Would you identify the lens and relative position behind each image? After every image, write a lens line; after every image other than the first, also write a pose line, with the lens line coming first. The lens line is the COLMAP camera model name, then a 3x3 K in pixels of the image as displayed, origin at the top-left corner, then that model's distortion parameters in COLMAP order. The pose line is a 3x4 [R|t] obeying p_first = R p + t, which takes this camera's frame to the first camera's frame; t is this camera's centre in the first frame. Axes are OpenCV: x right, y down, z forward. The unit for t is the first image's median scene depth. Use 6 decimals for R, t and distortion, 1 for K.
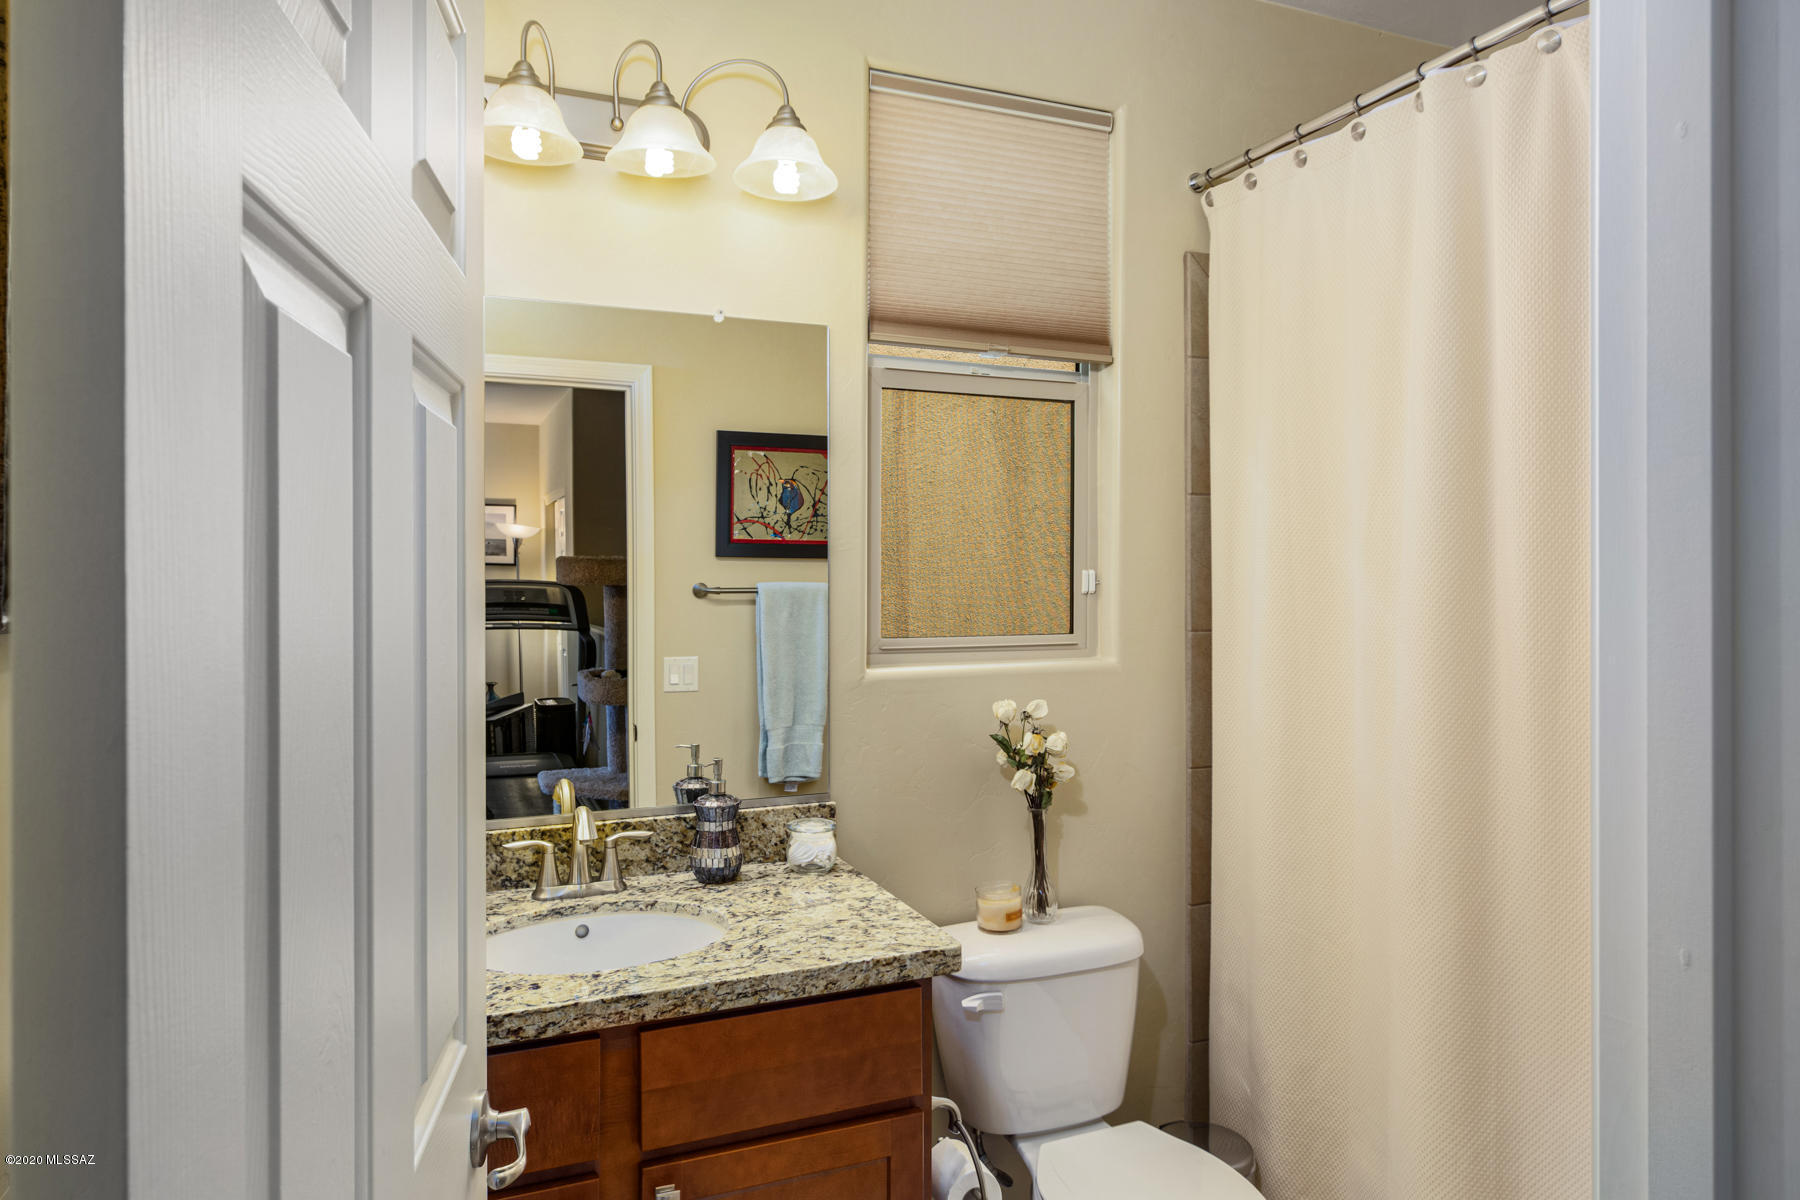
lens RADIAL K [[1131.6, 0, 901.2], [0, 1131.6, 586.6], [0, 0, 1]] dist [0.025214, -0.000726]
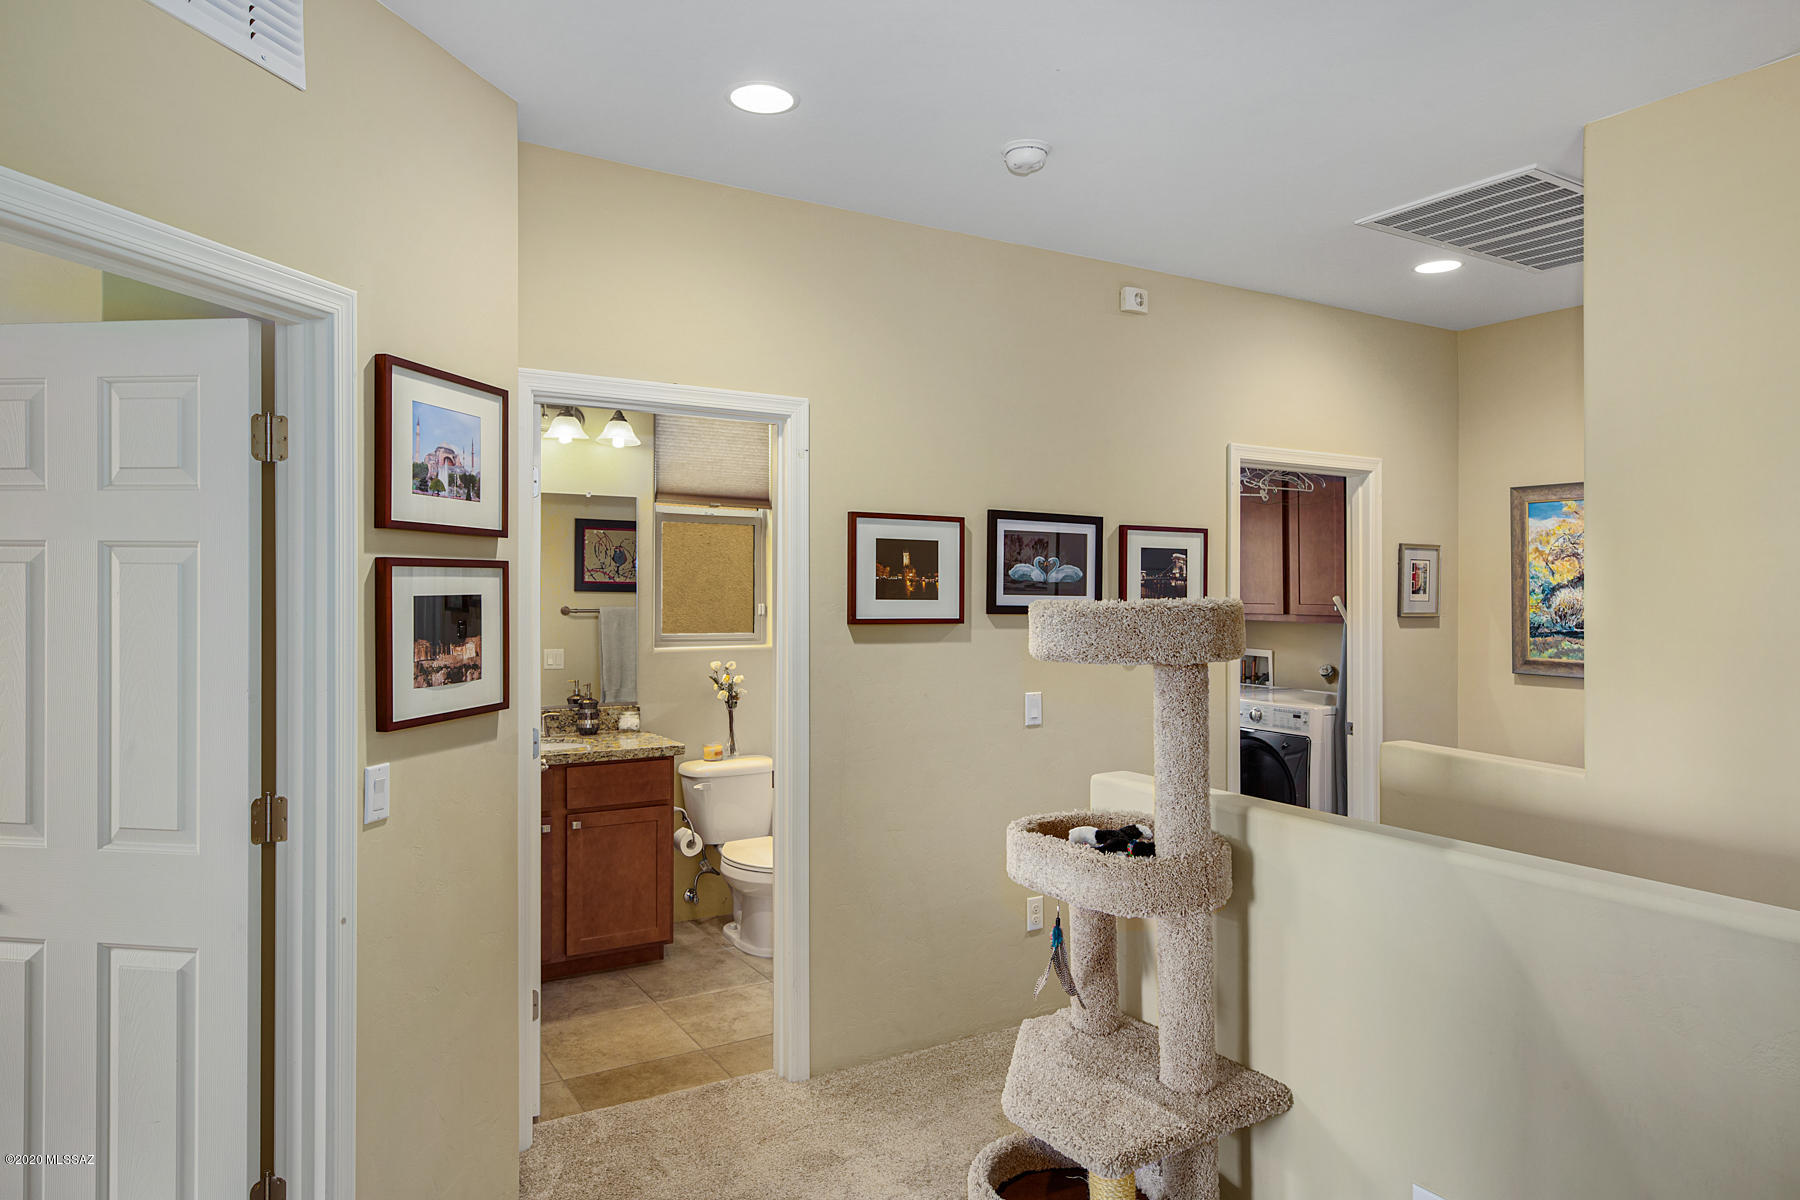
lens RADIAL K [[1131.6, 0, 911.8], [0, 1131.6, 617.5], [0, 0, 1]] dist [0.025214, -0.000726]
pose [[0.987495, 0.002472, 0.157634, 0.121455], [-0.004871, 0.999878, 0.014836, -0.024161], [-0.157578, -0.015419, 0.987386, -1.330289]]
